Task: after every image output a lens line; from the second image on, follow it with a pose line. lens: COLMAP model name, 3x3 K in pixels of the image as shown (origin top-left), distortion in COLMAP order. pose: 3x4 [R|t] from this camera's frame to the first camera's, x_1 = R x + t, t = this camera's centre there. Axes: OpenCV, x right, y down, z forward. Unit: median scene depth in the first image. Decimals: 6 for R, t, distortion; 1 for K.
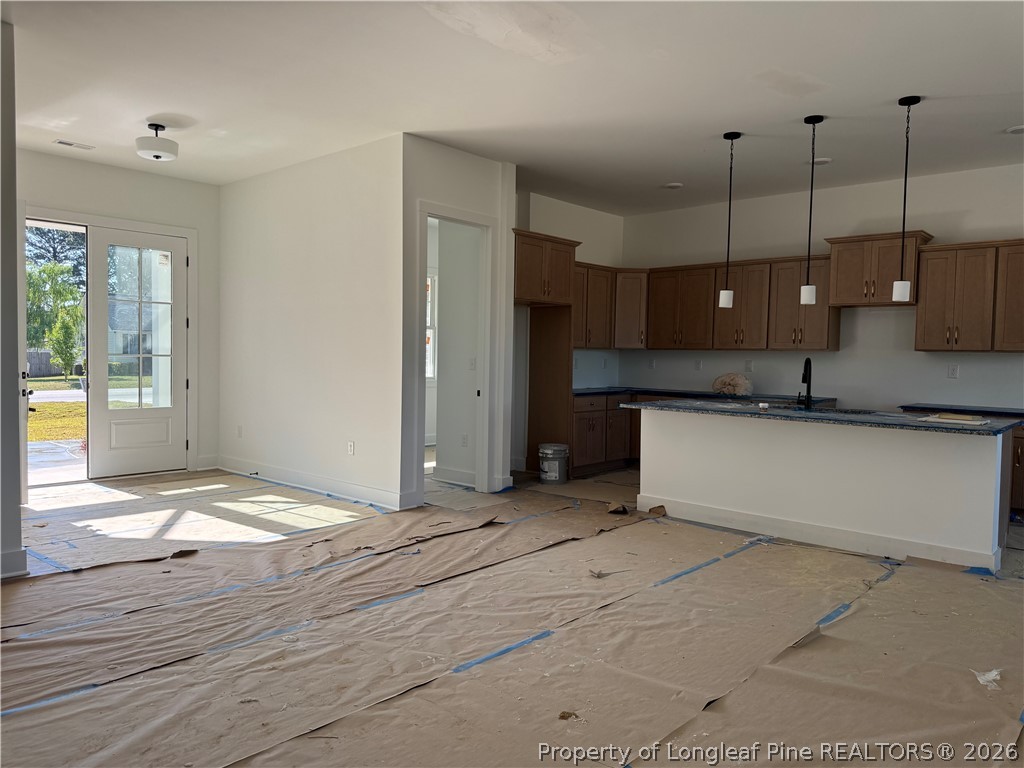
lens RADIAL K [[733.6, 0, 510.7], [0, 733.6, 384.9], [0, 0, 1]] dist [0.004917, 0.001370]
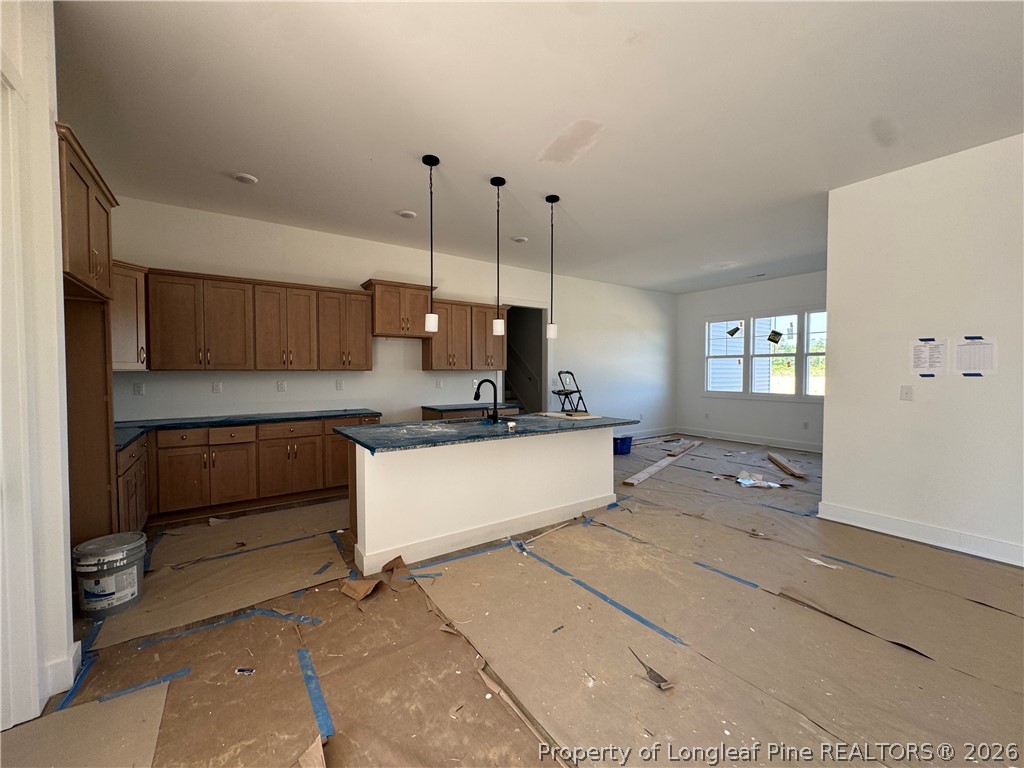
lens RADIAL K [[408.3, 0, 511.8], [0, 408.3, 384.1], [0, 0, 1]] dist [0.000505, -0.000015]
pose [[0.218364, -0.045730, 0.974795, -0.206468], [0.044649, 0.998324, 0.036832, -0.045059], [-0.974845, 0.035481, 0.220040, 0.710488]]
